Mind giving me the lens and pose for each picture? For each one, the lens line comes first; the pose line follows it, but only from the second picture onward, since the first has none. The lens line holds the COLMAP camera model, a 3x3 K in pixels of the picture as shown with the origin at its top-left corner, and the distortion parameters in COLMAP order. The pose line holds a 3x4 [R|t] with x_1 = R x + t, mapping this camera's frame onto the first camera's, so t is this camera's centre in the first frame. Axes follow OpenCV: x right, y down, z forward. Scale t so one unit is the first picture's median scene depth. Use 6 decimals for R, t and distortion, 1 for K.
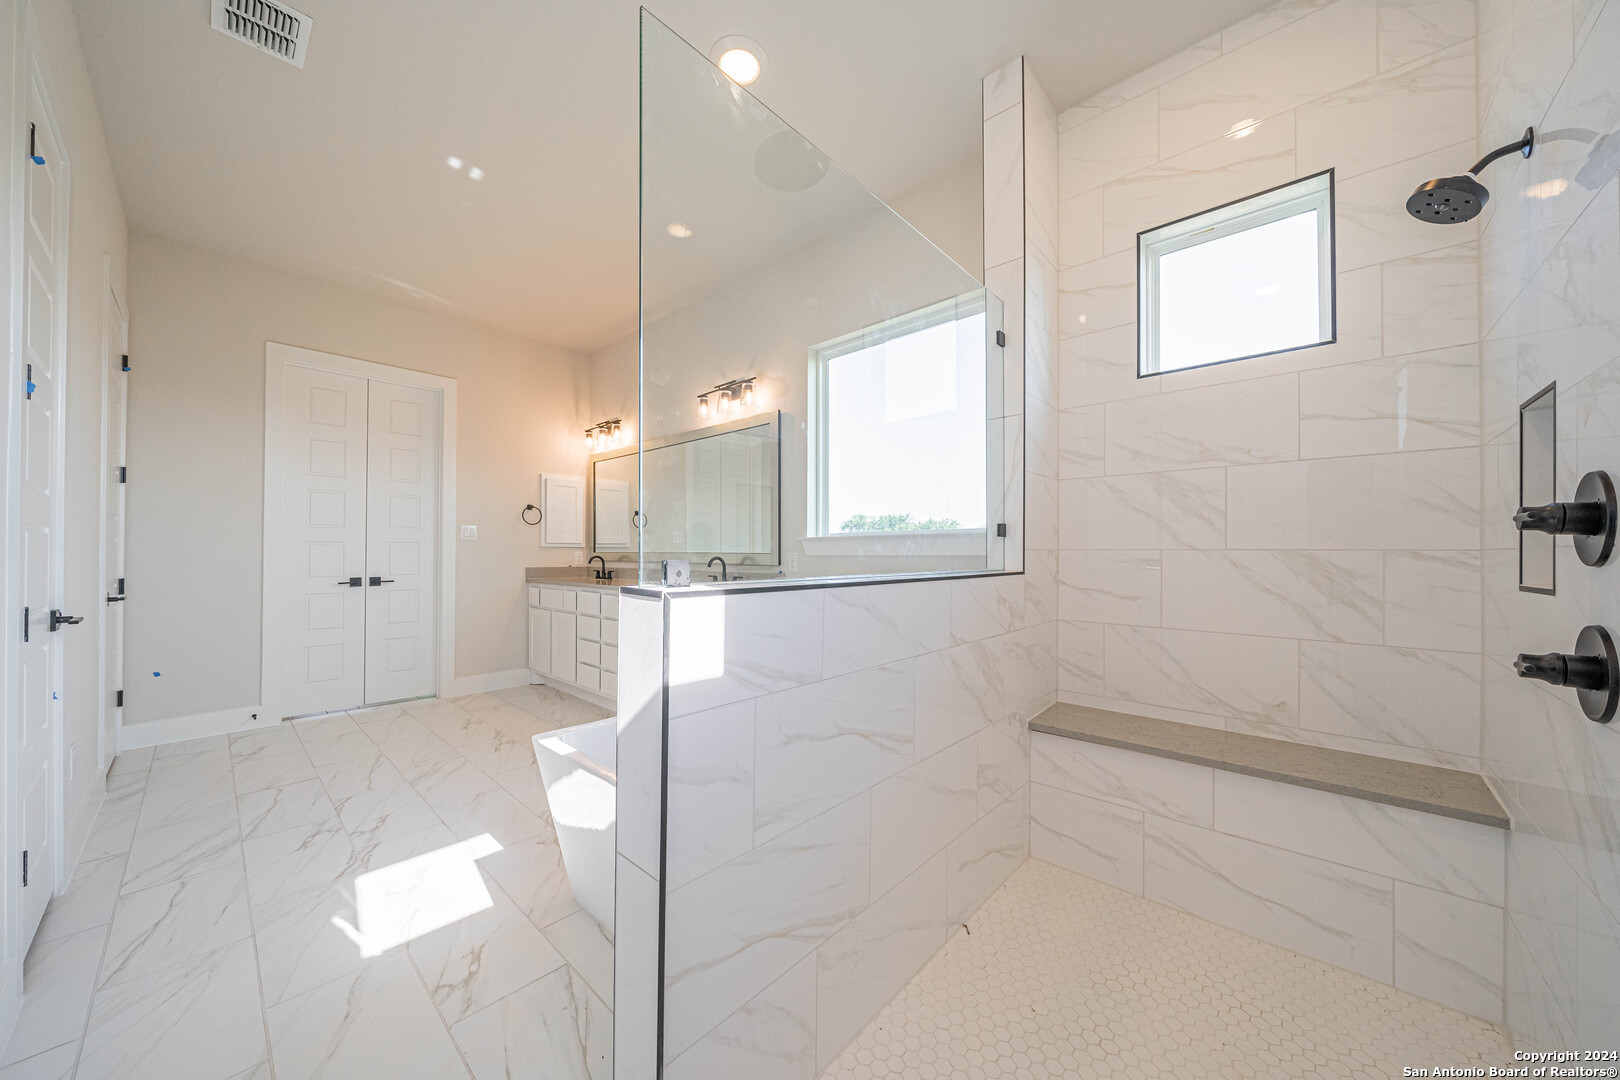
lens RADIAL K [[557.7, 0, 808.5], [0, 557.7, 548.0], [0, 0, 1]] dist [-0.000480, -0.000187]
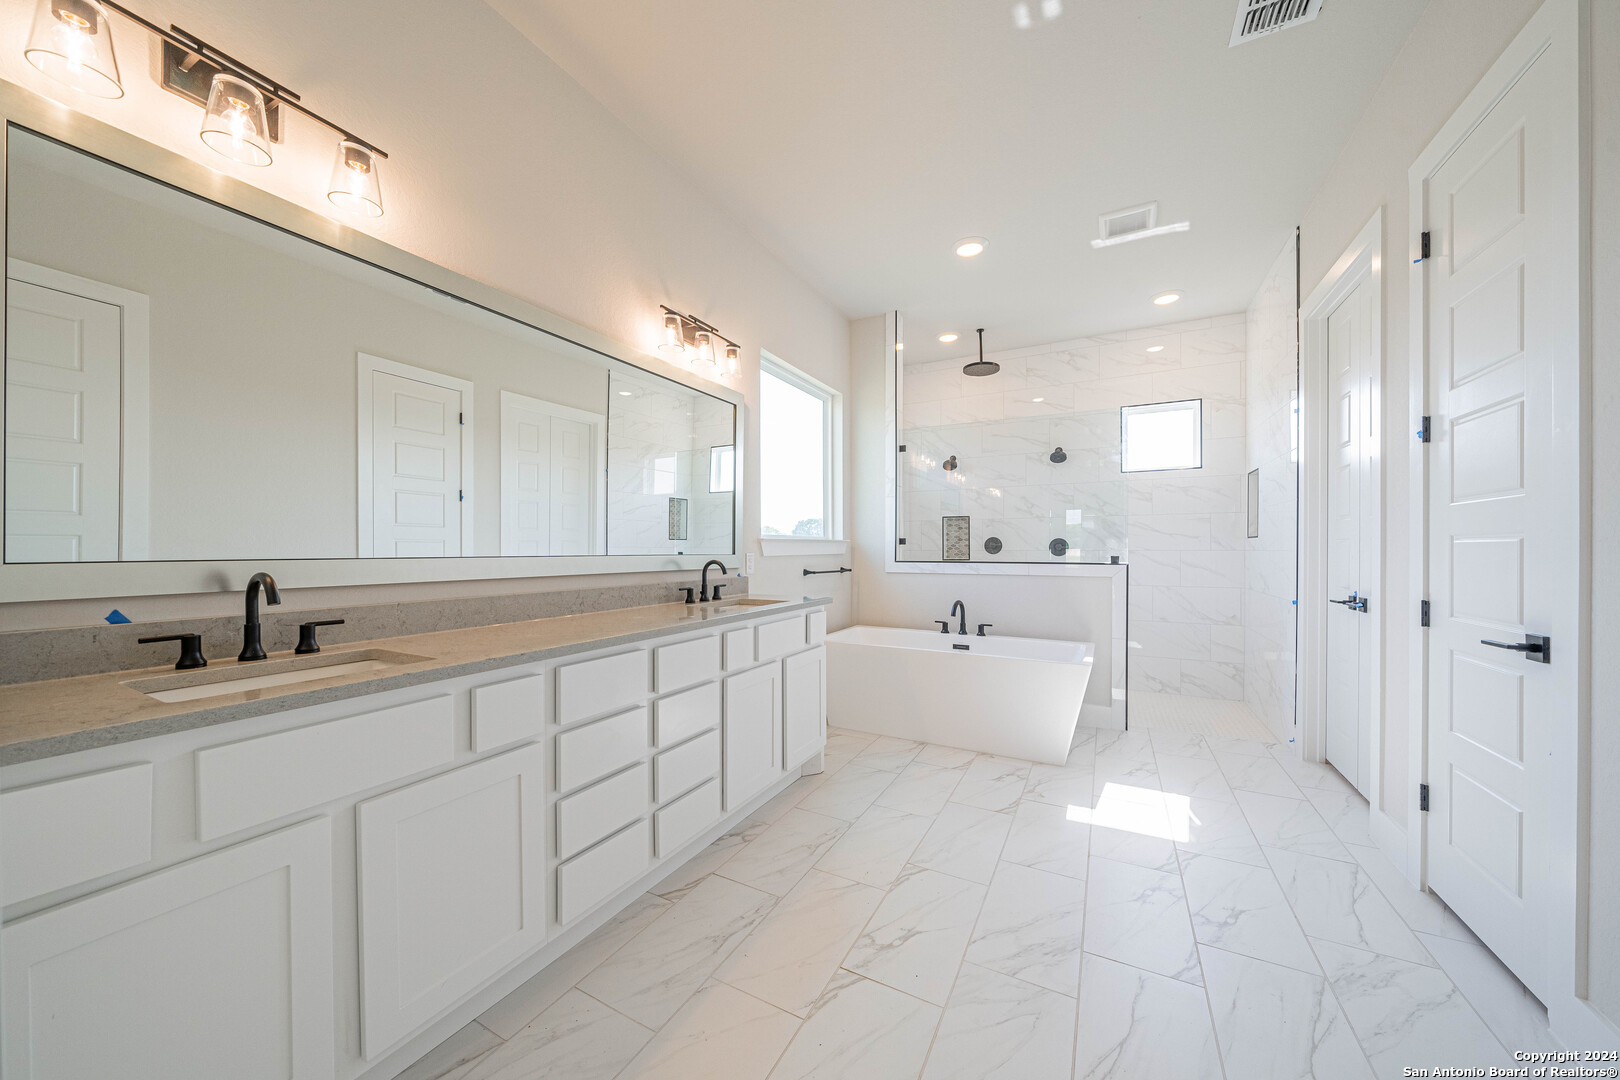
lens RADIAL K [[557.7, 0, 796.4], [0, 557.7, 548.8], [0, 0, 1]] dist [-0.000480, -0.000187]
pose [[-0.231908, -0.004089, 0.972729, -1.498008], [-0.011781, 0.999930, 0.001395, -0.002100], [-0.972666, -0.011136, -0.231940, 1.763229]]
